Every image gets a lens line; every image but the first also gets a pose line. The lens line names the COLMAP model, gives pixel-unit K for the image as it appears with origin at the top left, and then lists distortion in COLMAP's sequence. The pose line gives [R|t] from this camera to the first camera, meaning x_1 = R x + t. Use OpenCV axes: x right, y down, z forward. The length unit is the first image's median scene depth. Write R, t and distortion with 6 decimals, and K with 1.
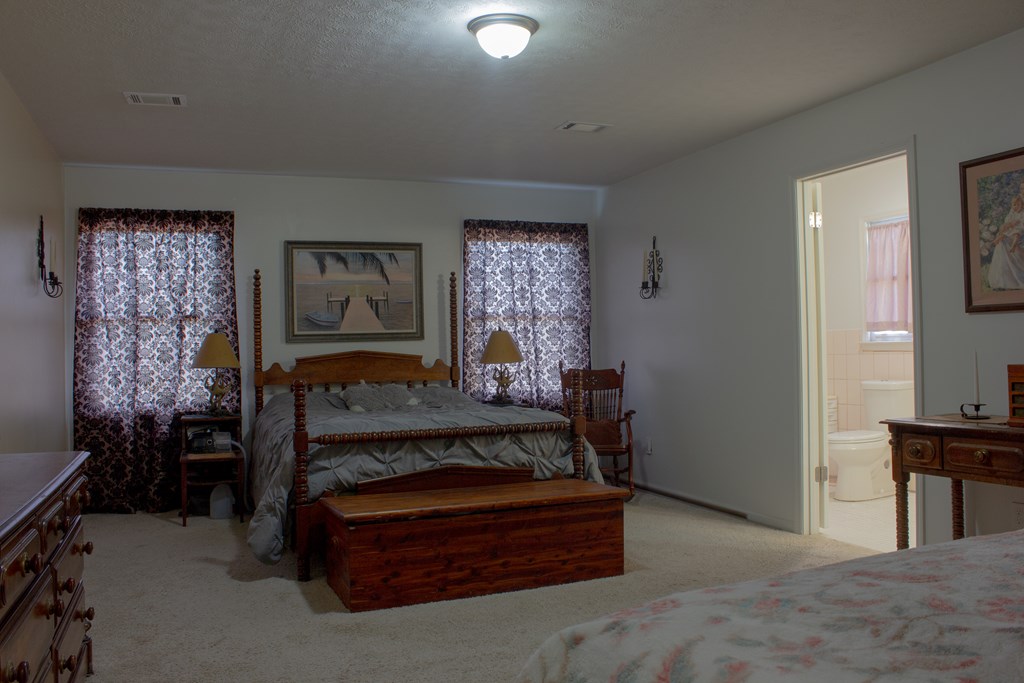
lens RADIAL K [[882.9, 0, 512.5], [0, 882.9, 340.2], [0, 0, 1]] dist [-0.117044, 0.041597]
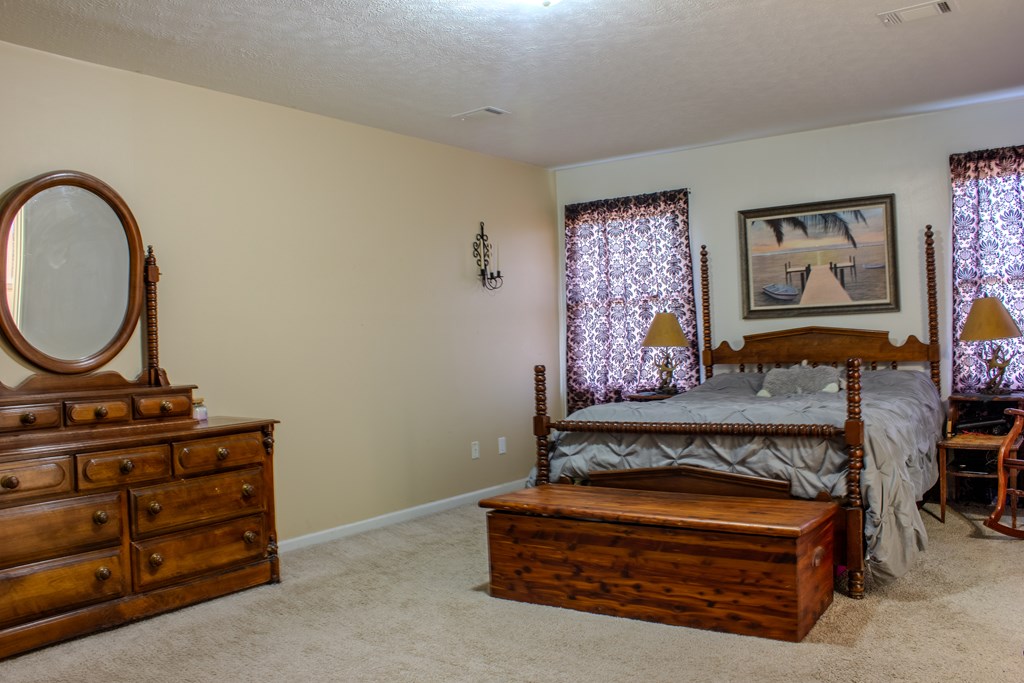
lens RADIAL K [[882.9, 0, 511.6], [0, 882.9, 341.3], [0, 0, 1]] dist [-0.117044, 0.041597]
pose [[0.535191, 0.002584, -0.844727, 0.438633], [0.035430, 0.999047, 0.025503, -0.006899], [0.843988, -0.043577, 0.534589, 0.307723]]
